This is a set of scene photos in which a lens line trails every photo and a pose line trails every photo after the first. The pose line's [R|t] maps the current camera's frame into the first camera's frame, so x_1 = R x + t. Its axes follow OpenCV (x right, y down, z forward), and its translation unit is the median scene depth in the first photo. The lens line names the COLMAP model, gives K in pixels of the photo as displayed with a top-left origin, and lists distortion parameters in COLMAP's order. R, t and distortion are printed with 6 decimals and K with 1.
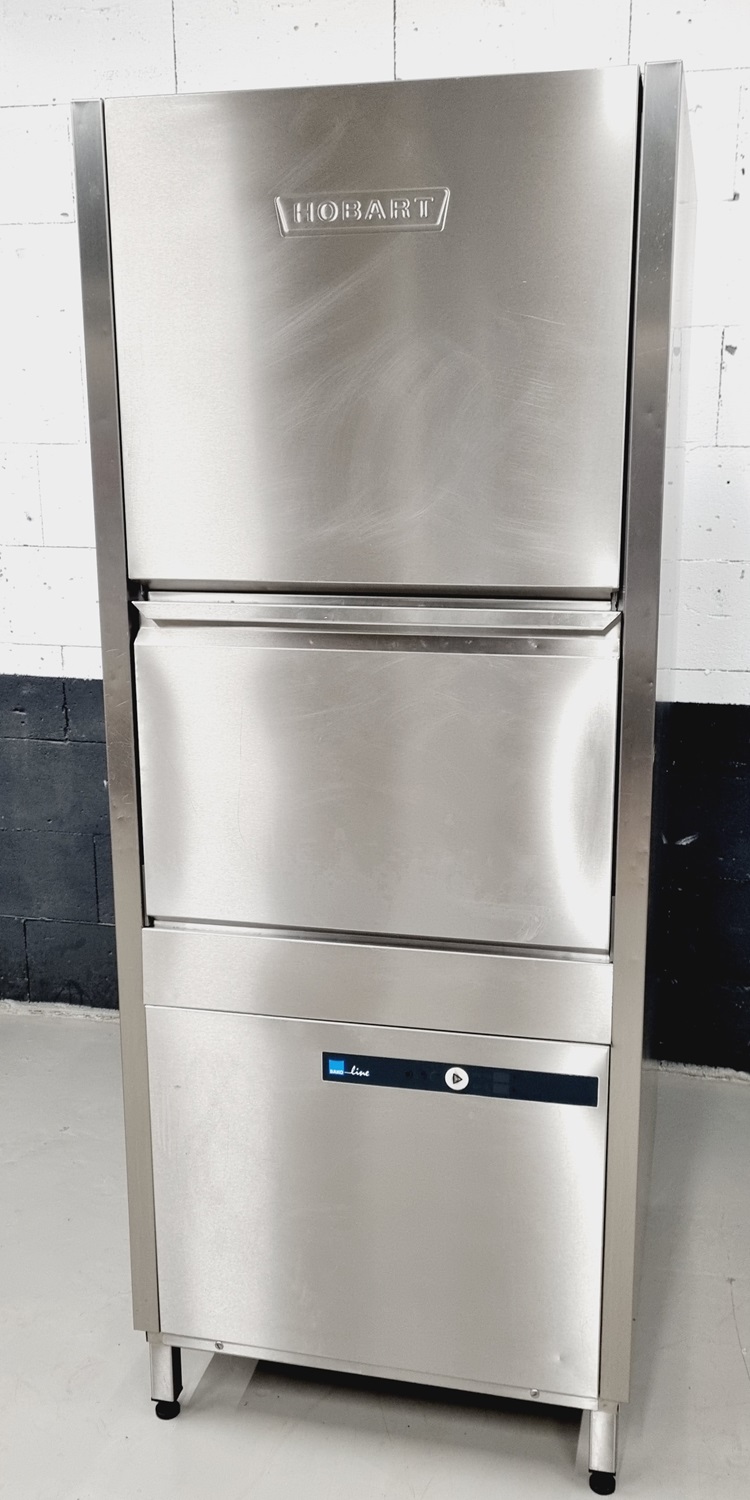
lens RADIAL K [[1357.4, 0, 388.1], [0, 1357.4, 759.7], [0, 0, 1]] dist [0.057282, -0.020572]
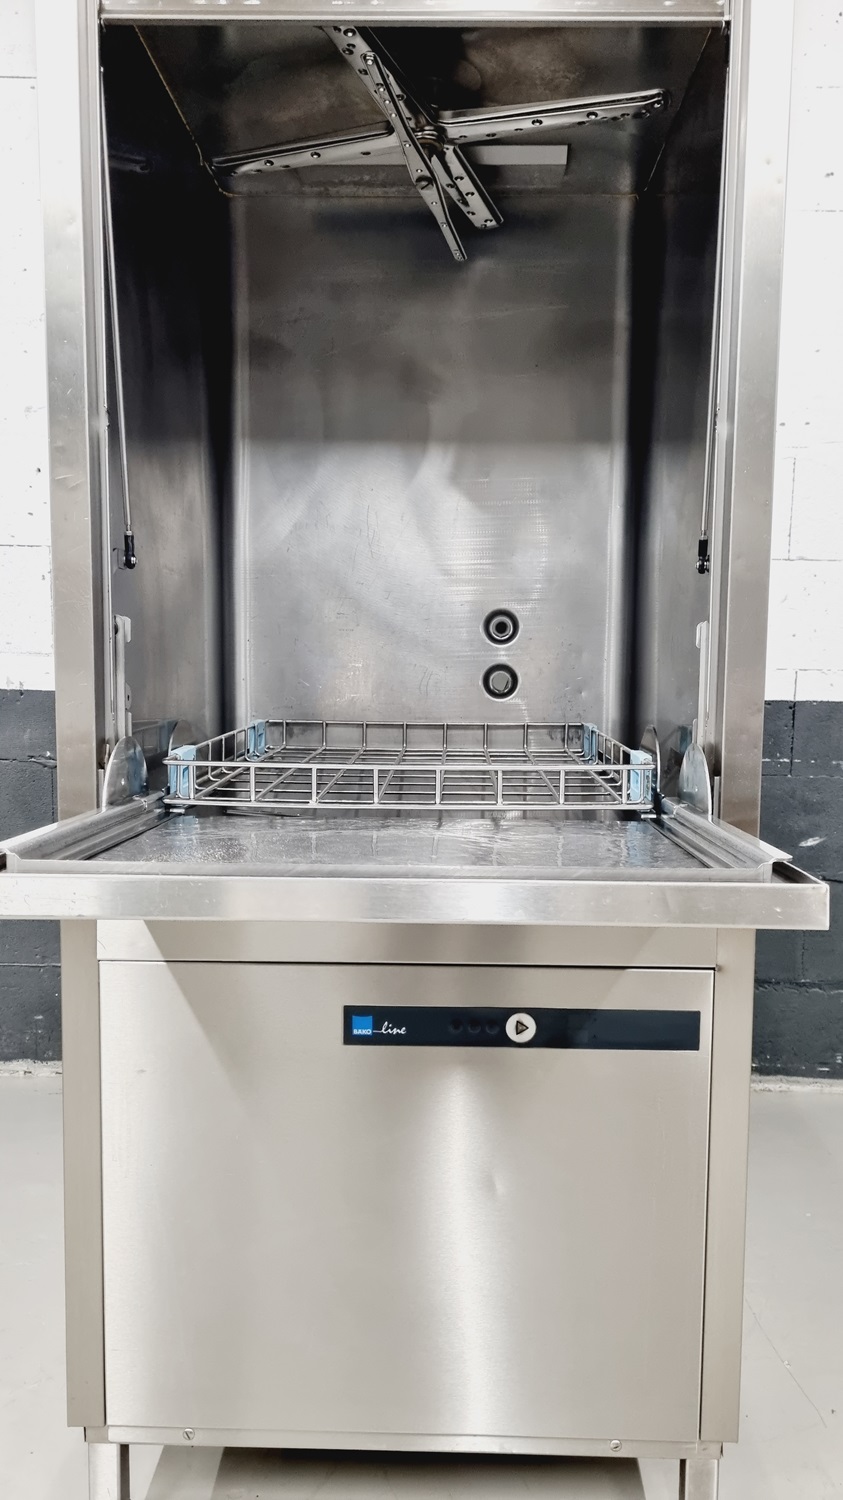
lens RADIAL K [[1118.3, 0, 429.1], [0, 1118.3, 760.8], [0, 0, 1]] dist [0.044399, -0.013718]
pose [[0.978096, -0.004728, 0.208100, -0.135393], [0.029533, 0.992780, -0.116253, 0.156170], [-0.206048, 0.119853, 0.971174, 0.368805]]
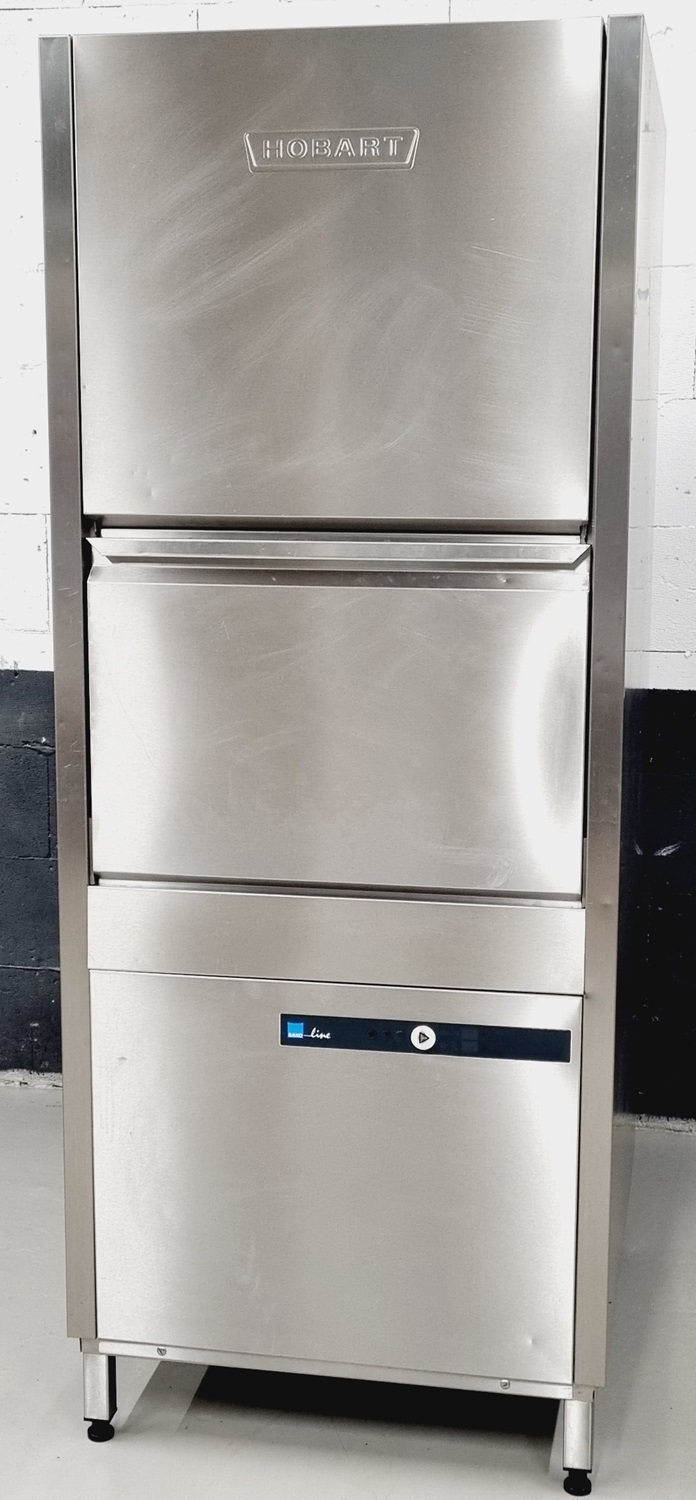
lens RADIAL K [[1918.6, 0, 335.5], [0, 1918.6, 747.3], [0, 0, 1]] dist [0.059714, 0.000000]
pose [[0.999213, 0.000755, 0.039665, -0.064693], [0.001644, 0.998172, -0.060415, 0.113245], [-0.039638, 0.060432, 0.997385, -0.352965]]
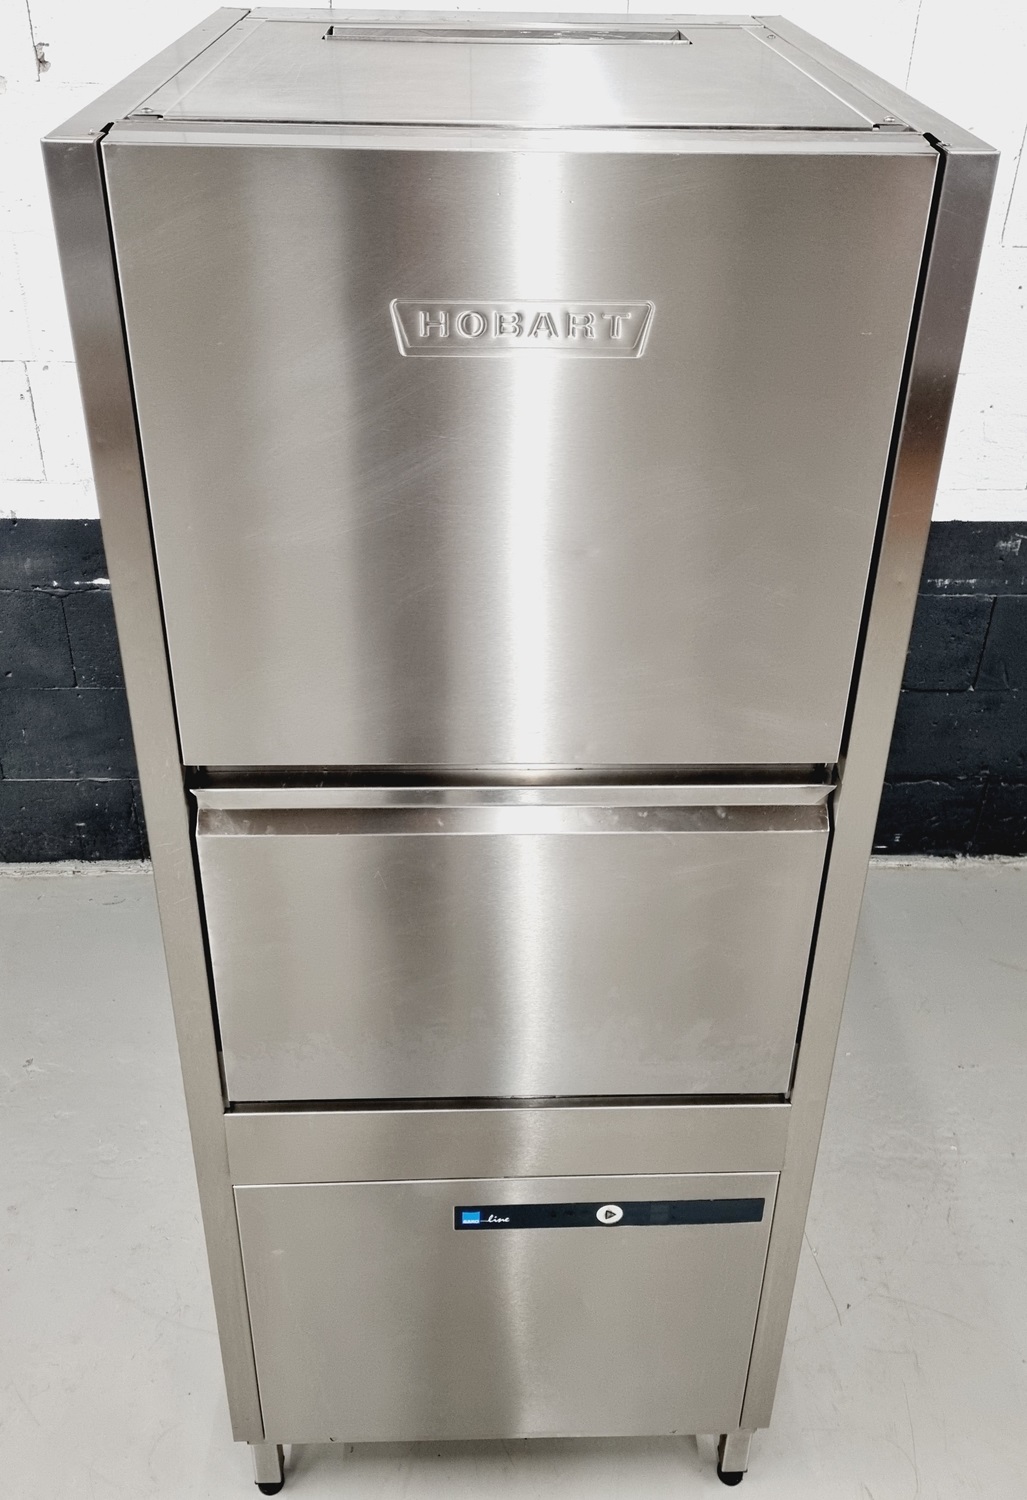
lens RADIAL K [[1374.6, 0, 507.5], [0, 1374.6, 613.3], [0, 0, 1]] dist [0.042129, 0.000000]
pose [[0.965954, -0.113407, 0.232533, -0.183109], [0.038696, 0.952025, 0.303563, -0.425129], [-0.255803, -0.284230, 0.924001, 0.287343]]
